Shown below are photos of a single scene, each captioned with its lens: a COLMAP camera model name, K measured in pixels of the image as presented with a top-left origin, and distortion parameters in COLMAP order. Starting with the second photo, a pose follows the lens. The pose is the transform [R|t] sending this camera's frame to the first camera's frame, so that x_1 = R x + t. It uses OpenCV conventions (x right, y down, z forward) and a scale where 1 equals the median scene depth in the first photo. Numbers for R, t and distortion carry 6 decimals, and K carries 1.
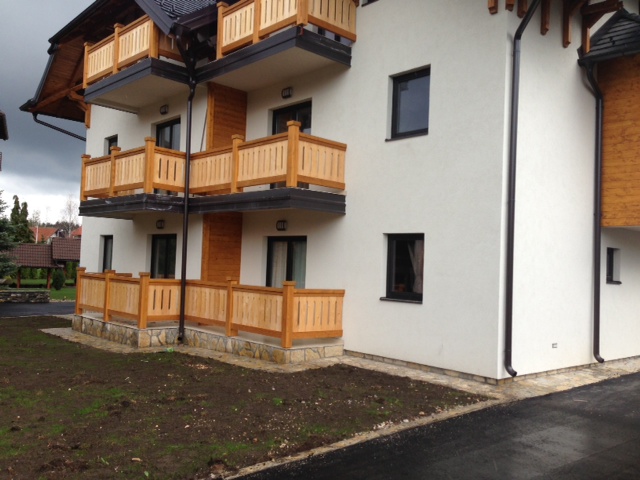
lens RADIAL K [[599.8, 0, 318.8], [0, 599.8, 236.8], [0, 0, 1]] dist [0.116780, -0.220511]
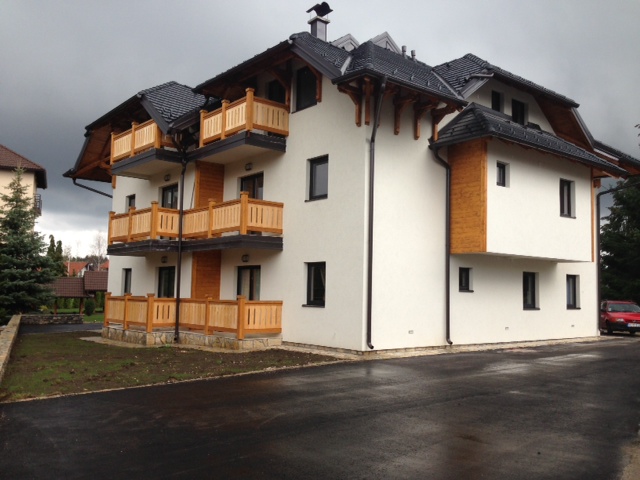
lens RADIAL K [[585.5, 0, 321.9], [0, 585.5, 214.1], [0, 0, 1]] dist [0.067852, 0.000827]
pose [[0.999158, -0.031325, -0.026477, 0.169231], [0.029044, 0.996163, -0.082557, -0.002854], [0.028962, 0.081719, 0.996235, -0.425327]]
